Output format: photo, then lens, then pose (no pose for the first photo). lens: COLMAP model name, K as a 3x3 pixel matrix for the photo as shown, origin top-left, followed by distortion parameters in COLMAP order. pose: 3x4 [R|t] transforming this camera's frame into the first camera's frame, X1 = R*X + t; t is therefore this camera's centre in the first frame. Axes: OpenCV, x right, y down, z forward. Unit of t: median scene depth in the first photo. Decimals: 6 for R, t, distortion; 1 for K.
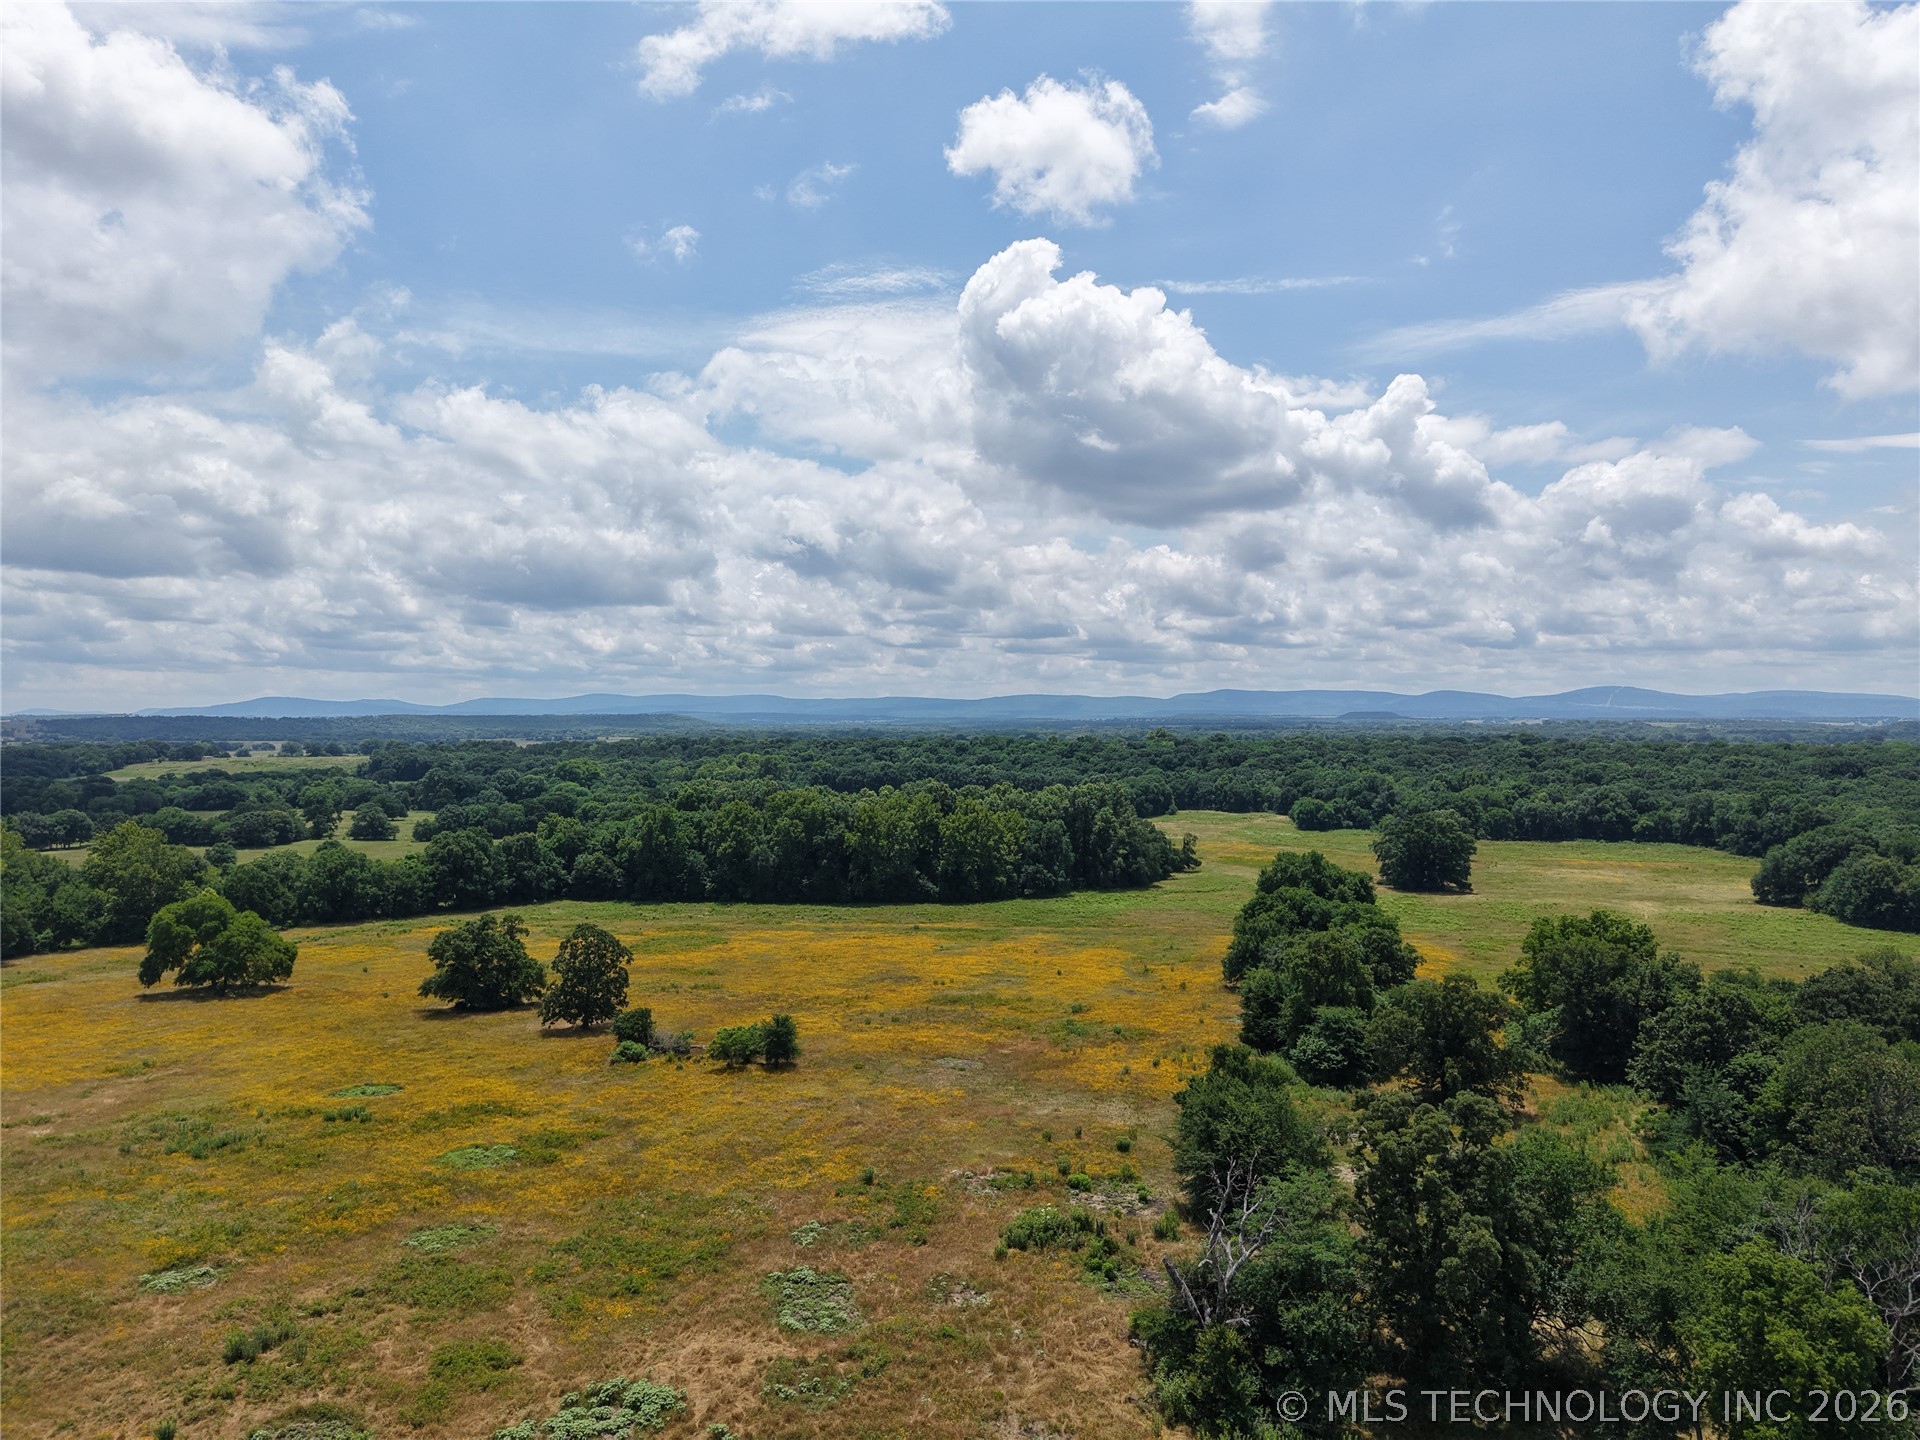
lens RADIAL K [[1325.6, 0, 1031.8], [0, 1325.6, 630.7], [0, 0, 1]] dist [0.059389, -0.075763]
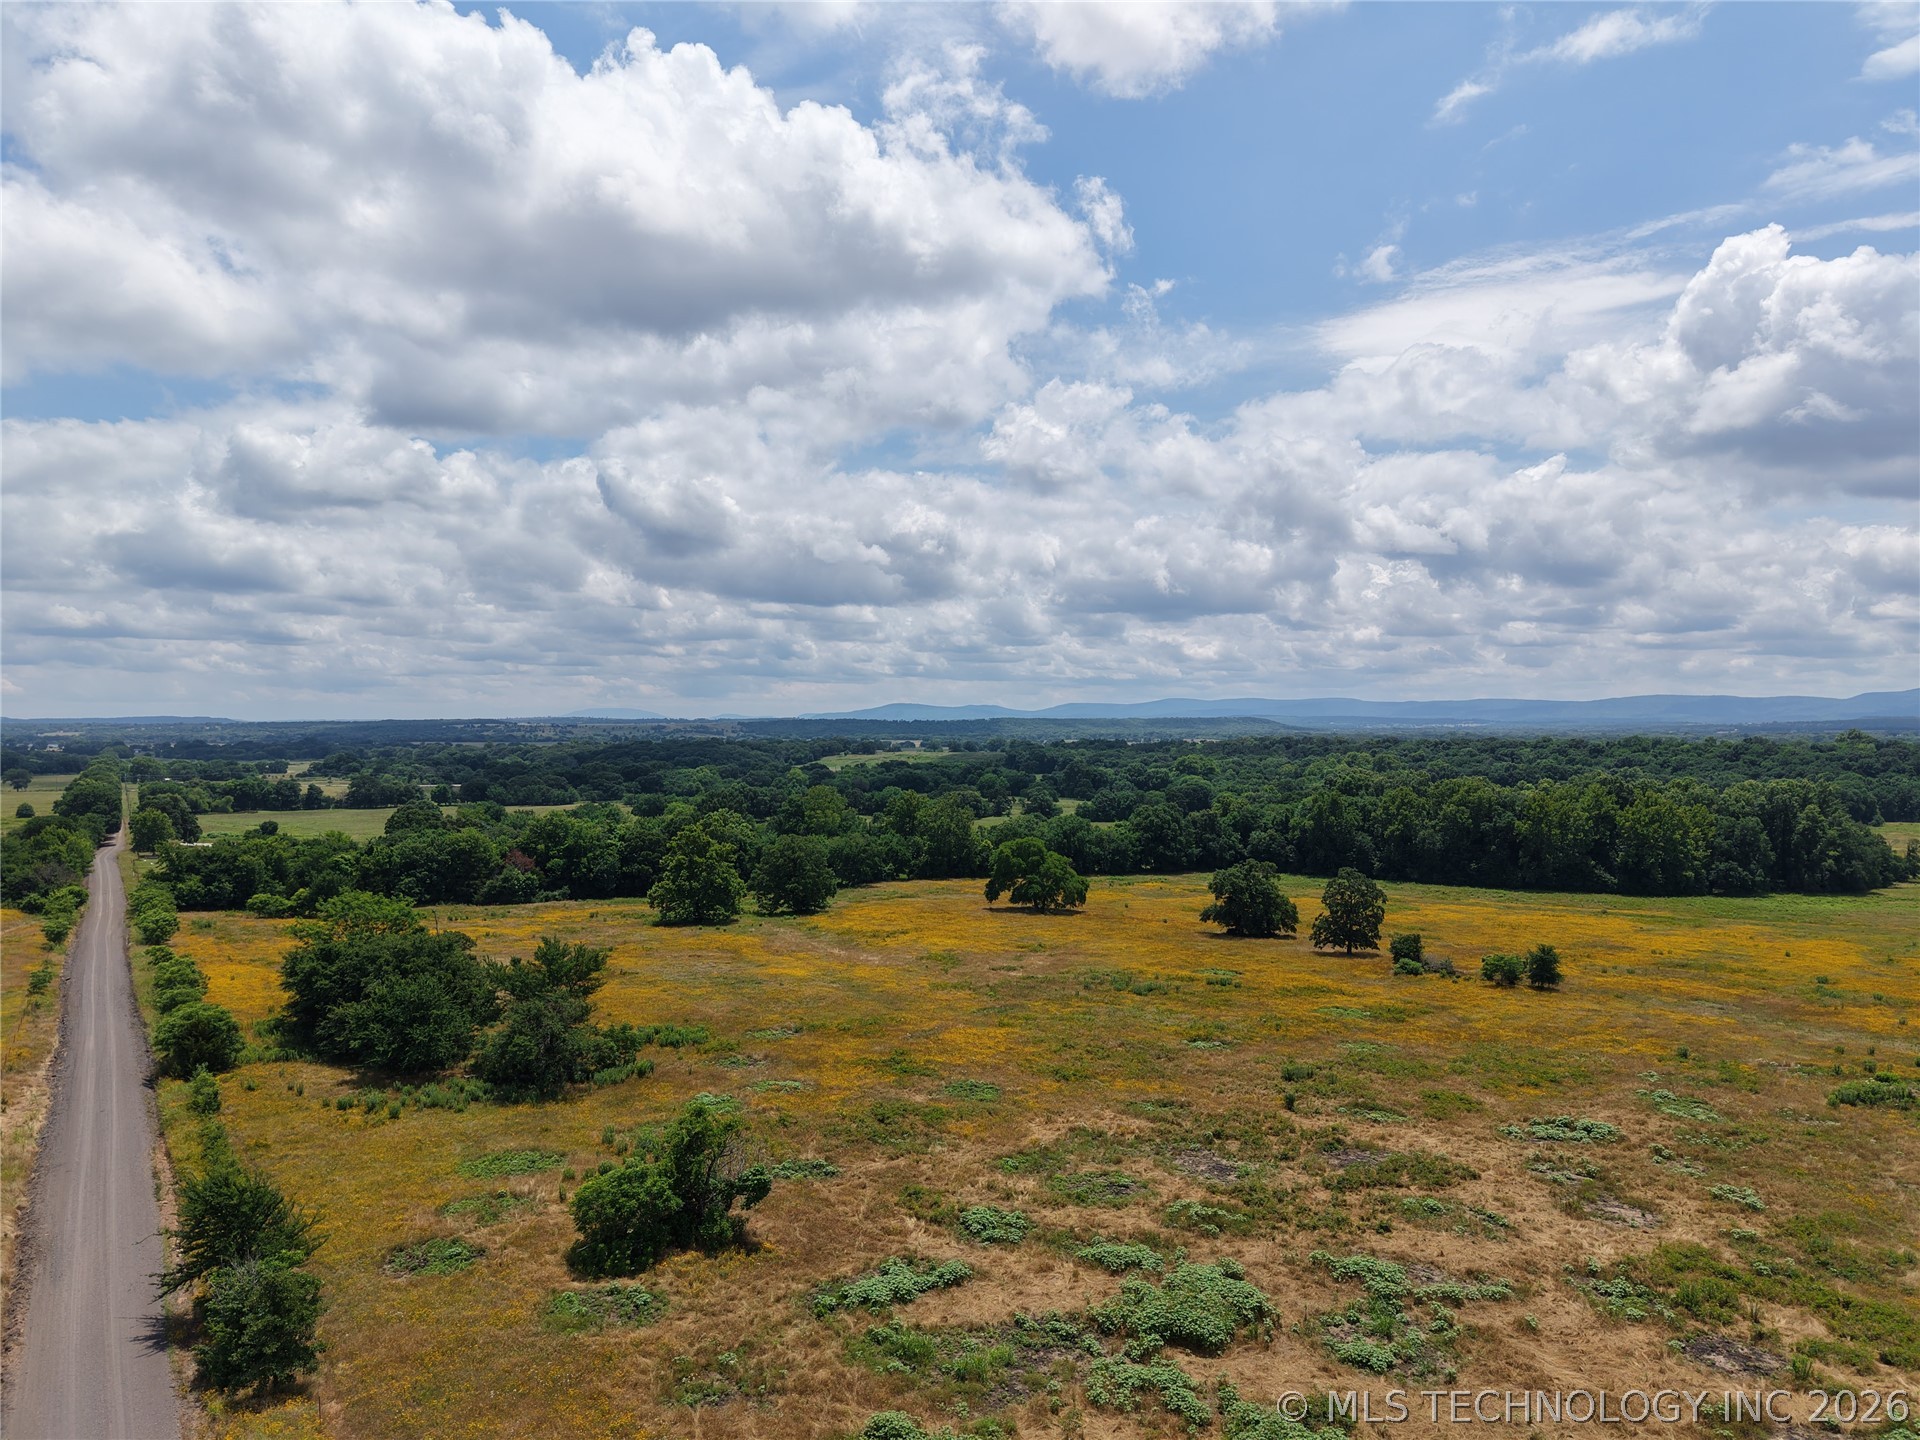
lens RADIAL K [[1398.5, 0, 834.1], [0, 1398.5, 722.1], [0, 0, 1]] dist [-0.003921, -0.010302]
pose [[0.872177, -0.000495, -0.489191, -0.038646], [0.030068, 0.998163, 0.052597, 0.001389], [0.488266, -0.060583, 0.870589, -0.108986]]
